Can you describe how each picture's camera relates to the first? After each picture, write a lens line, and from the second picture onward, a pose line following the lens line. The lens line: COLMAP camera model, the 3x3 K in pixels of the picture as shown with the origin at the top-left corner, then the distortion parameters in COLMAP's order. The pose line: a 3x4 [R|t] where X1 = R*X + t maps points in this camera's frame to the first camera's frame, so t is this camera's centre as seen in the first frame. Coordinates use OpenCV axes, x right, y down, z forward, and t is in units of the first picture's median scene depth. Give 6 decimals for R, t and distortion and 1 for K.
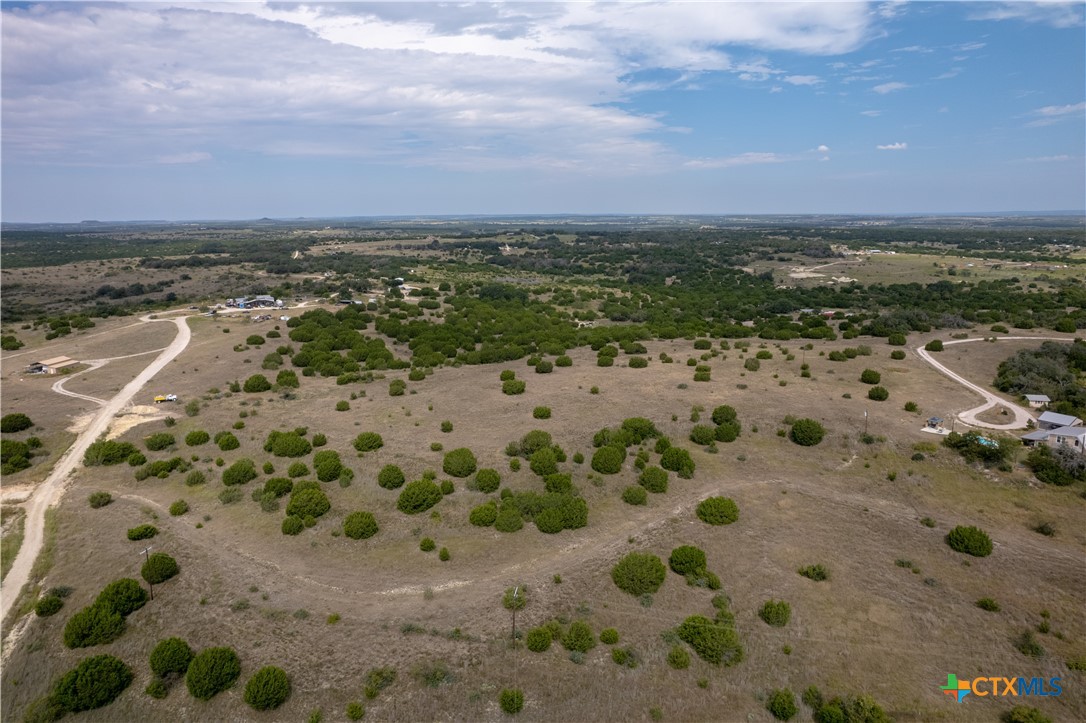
lens RADIAL K [[698.3, 0, 544.4], [0, 698.3, 355.5], [0, 0, 1]] dist [-0.082086, 0.076701]
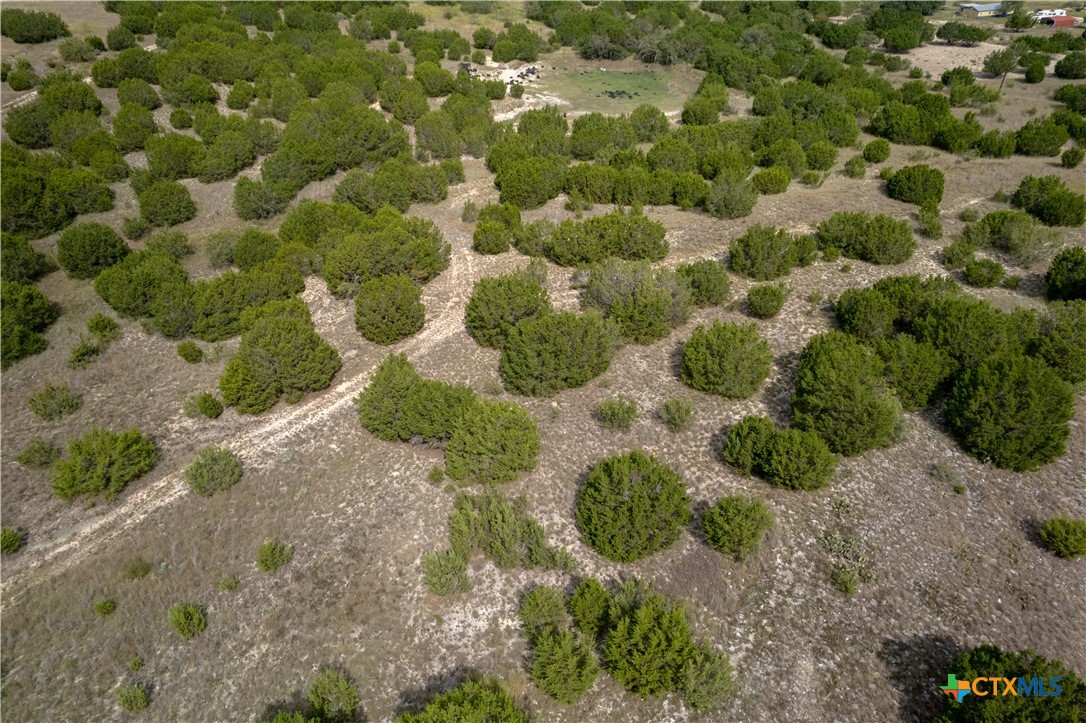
lens RADIAL K [[698.3, 0, 544.4], [0, 698.3, 355.5], [0, 0, 1]] dist [-0.082086, 0.076701]
pose [[0.982067, -0.103736, 0.157424, 0.006184], [0.025934, 0.901405, 0.432199, -0.161199], [-0.186738, -0.420366, 0.887931, 1.496086]]
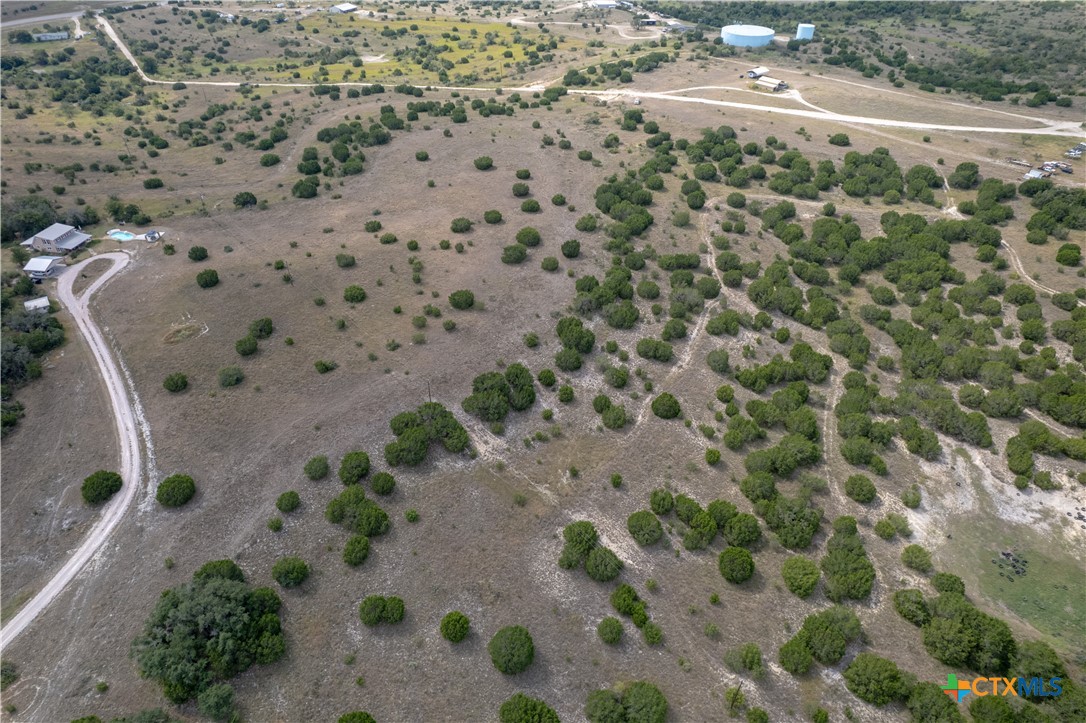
lens RADIAL K [[698.3, 0, 544.4], [0, 698.3, 355.5], [0, 0, 1]] dist [-0.082086, 0.076701]
pose [[-0.652011, 0.463418, -0.600105, 0.933905], [-0.146183, 0.699794, 0.699227, -0.706324], [0.743984, 0.543629, -0.388530, 2.090025]]
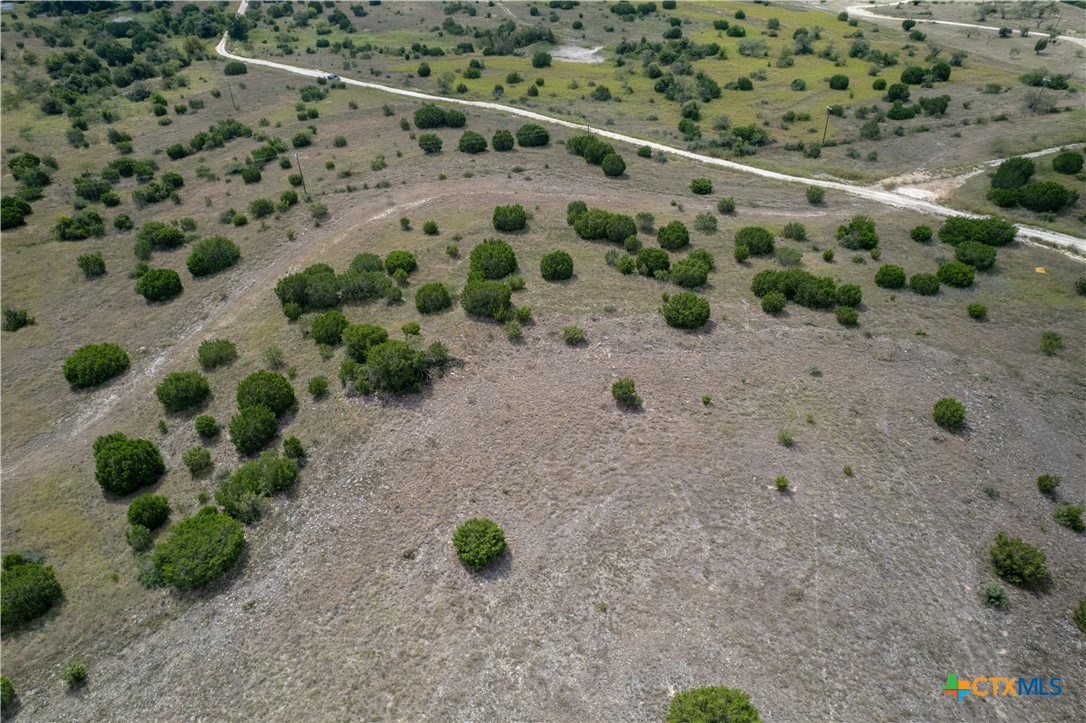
lens RADIAL K [[698.3, 0, 544.4], [0, 698.3, 355.5], [0, 0, 1]] dist [-0.082086, 0.076701]
pose [[-0.885088, 0.295116, -0.359897, 0.072139], [-0.091659, 0.647599, 0.756448, -0.268375], [0.456309, 0.702511, -0.546132, 1.215258]]
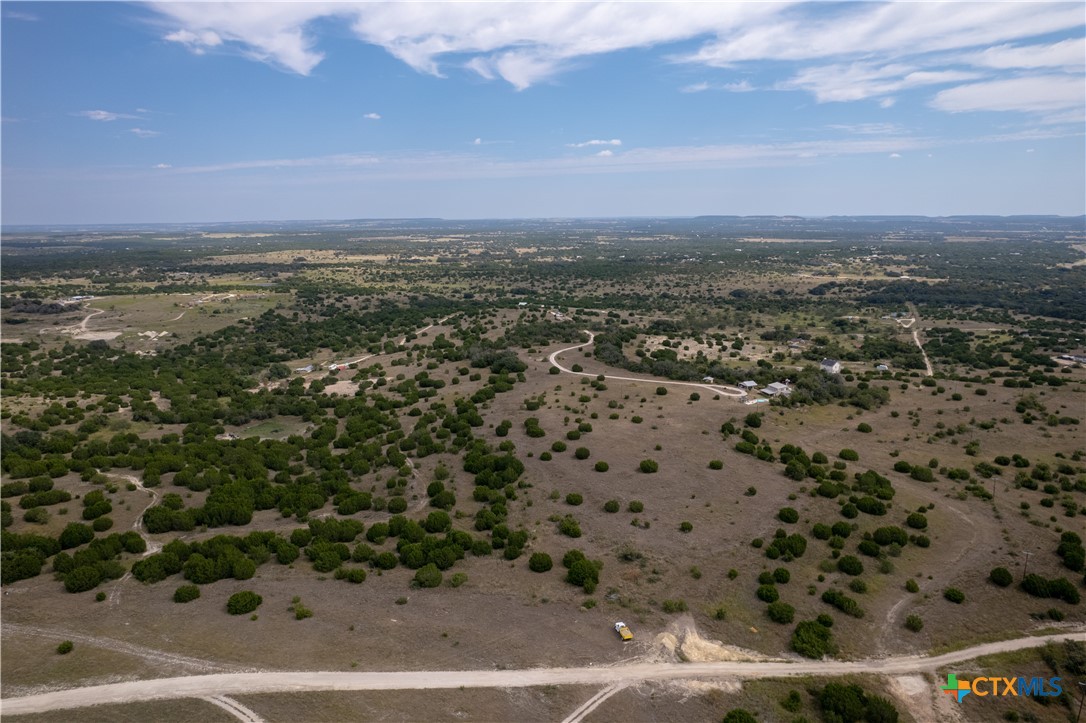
lens RADIAL K [[698.3, 0, 544.4], [0, 698.3, 355.5], [0, 0, 1]] dist [-0.082086, 0.076701]
pose [[0.233653, -0.186772, 0.954213, -1.484048], [0.199226, 0.969752, 0.141030, -0.431159], [-0.951691, 0.157152, 0.263796, 0.983683]]
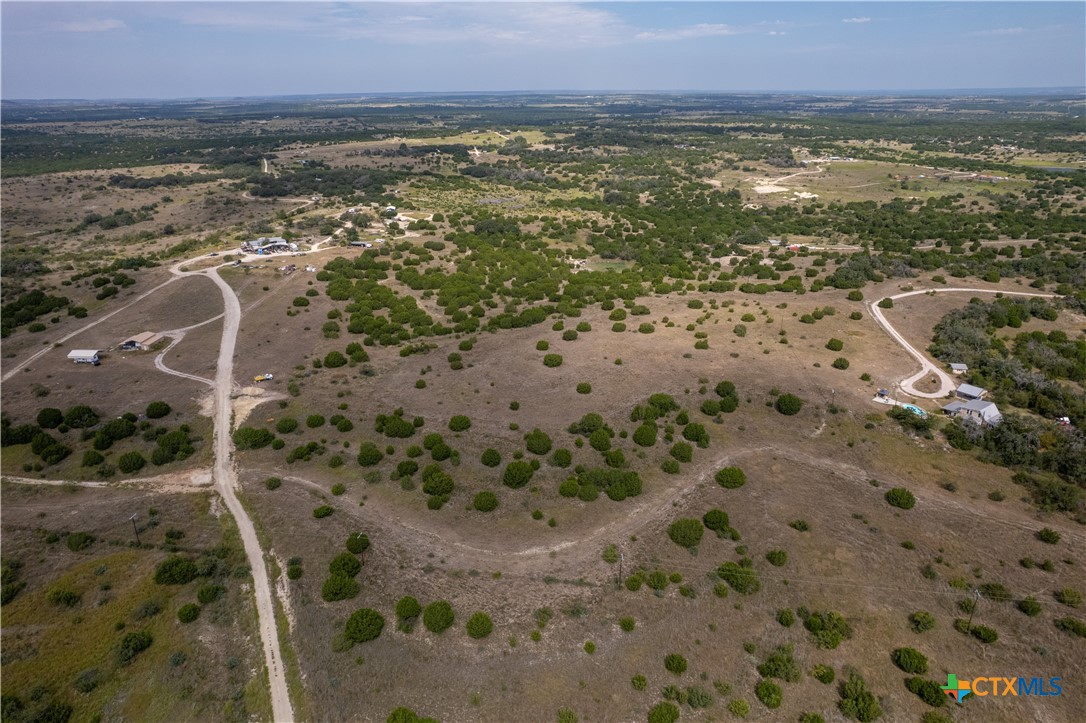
lens RADIAL K [[698.3, 0, 544.4], [0, 698.3, 355.5], [0, 0, 1]] dist [-0.082086, 0.076701]
pose [[0.997778, -0.023232, 0.062441, -0.163164], [0.012527, 0.985937, 0.166650, -0.201579], [-0.065434, -0.165497, 0.984037, -0.251466]]
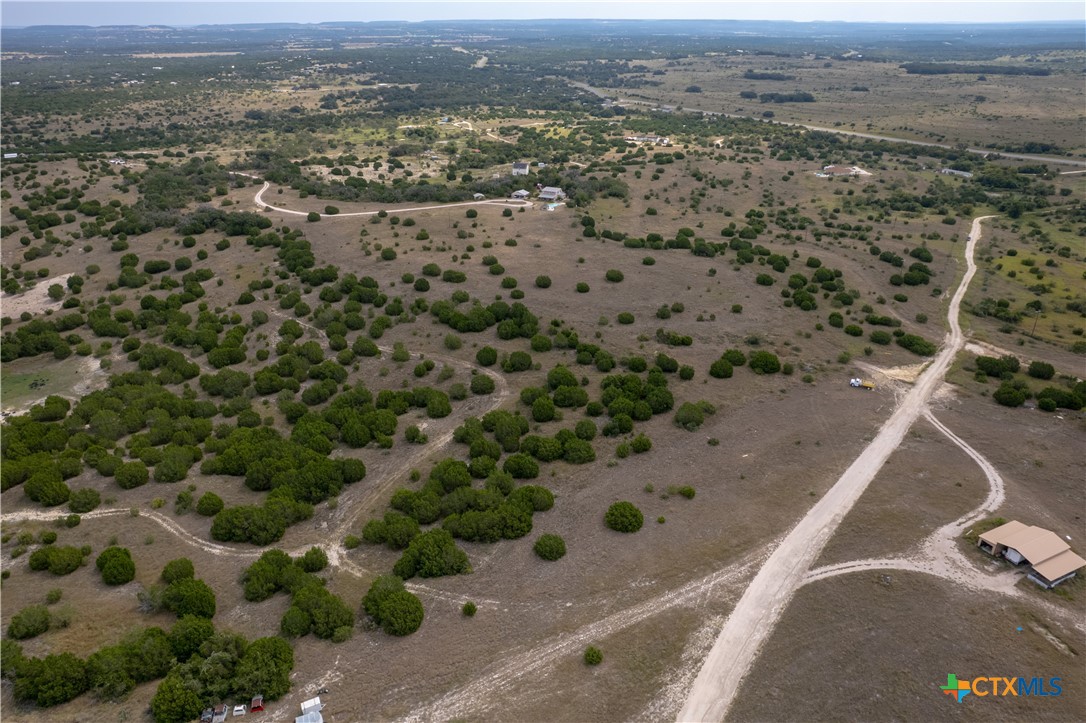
lens RADIAL K [[726.1, 0, 523.1], [0, 726.1, 361.1], [0, 0, 1]] dist [-0.054942, 0.000595]
pose [[-0.529362, -0.356022, 0.770081, -1.231706], [0.177895, 0.840932, 0.511064, -0.633078], [-0.829536, 0.407532, -0.381823, 2.049392]]
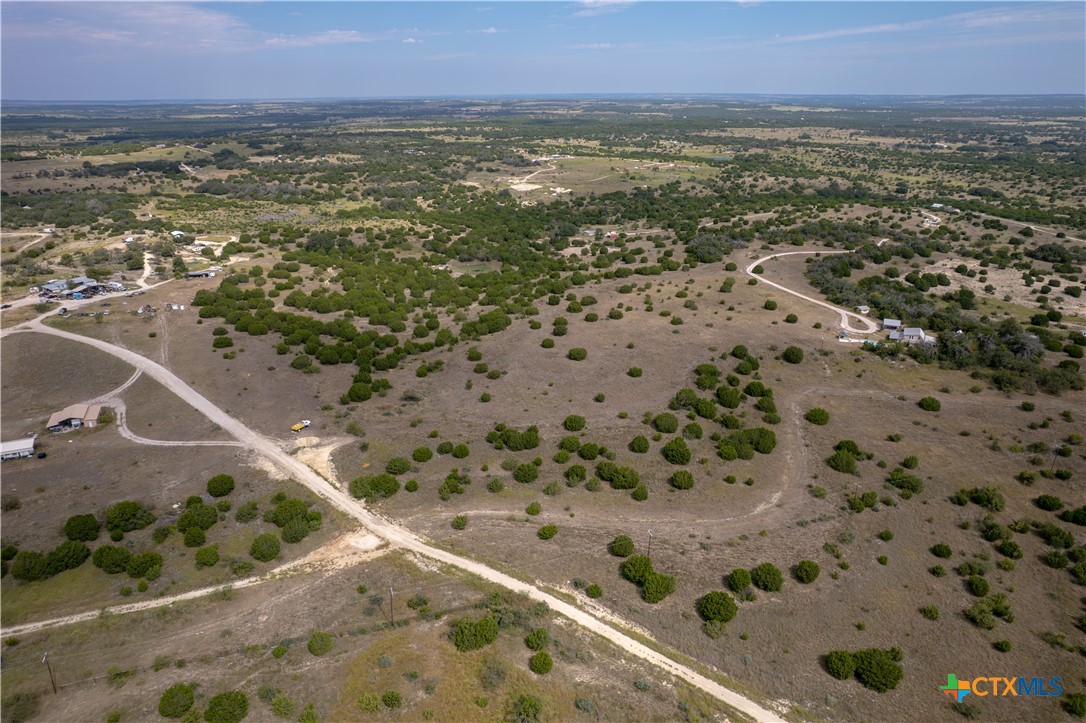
lens RADIAL K [[698.3, 0, 544.4], [0, 698.3, 355.5], [0, 0, 1]] dist [-0.082086, 0.076701]
pose [[0.856556, -0.178029, 0.484373, -0.855539], [0.099492, 0.977970, 0.183509, -0.229162], [-0.506372, -0.108994, 0.855399, -0.069745]]
